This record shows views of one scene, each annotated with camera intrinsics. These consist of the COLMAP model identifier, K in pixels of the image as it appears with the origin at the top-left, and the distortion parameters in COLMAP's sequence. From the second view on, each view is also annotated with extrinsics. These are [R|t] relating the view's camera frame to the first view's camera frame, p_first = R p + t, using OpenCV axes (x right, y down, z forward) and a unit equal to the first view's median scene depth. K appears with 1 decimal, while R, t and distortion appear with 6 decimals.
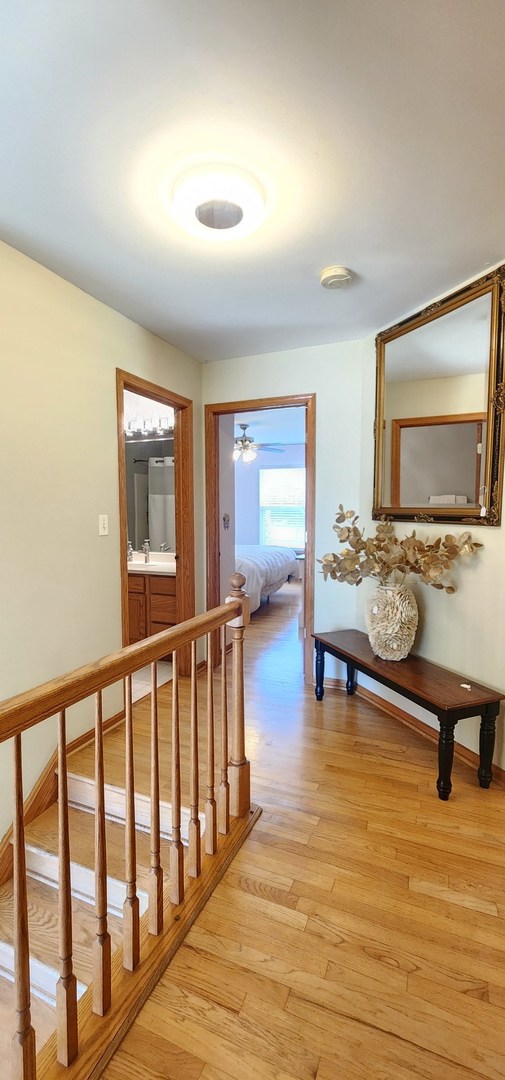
lens RADIAL K [[448.6, 0, 250.6], [0, 448.6, 540.4], [0, 0, 1]] dist [0.001070, -0.000547]
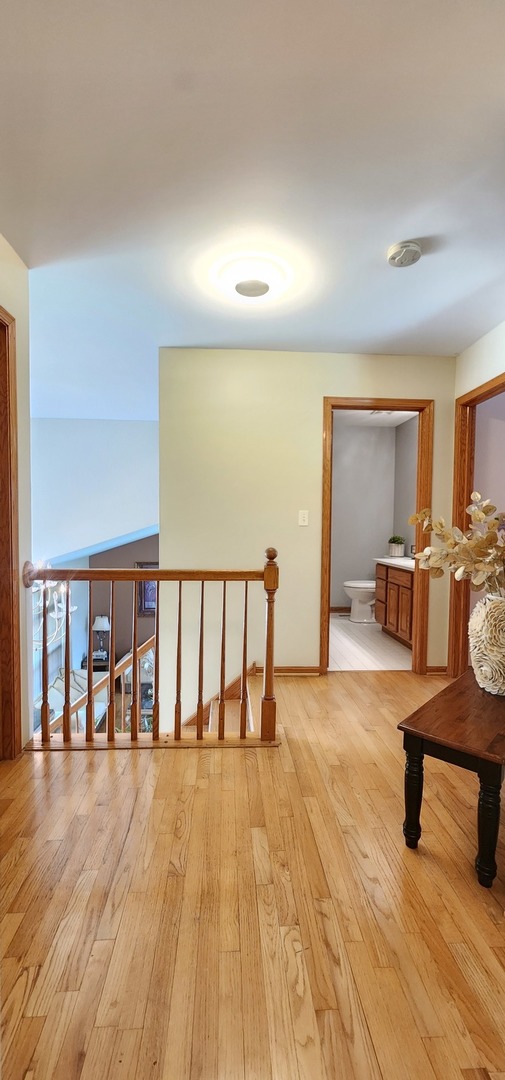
lens RADIAL K [[448.6, 0, 251.7], [0, 448.6, 538.3], [0, 0, 1]] dist [0.001070, -0.000547]
pose [[0.440955, 0.035008, -0.896846, 0.737403], [-0.073743, 0.997274, 0.002671, 0.031959], [0.894495, 0.064958, 0.442335, 0.256000]]
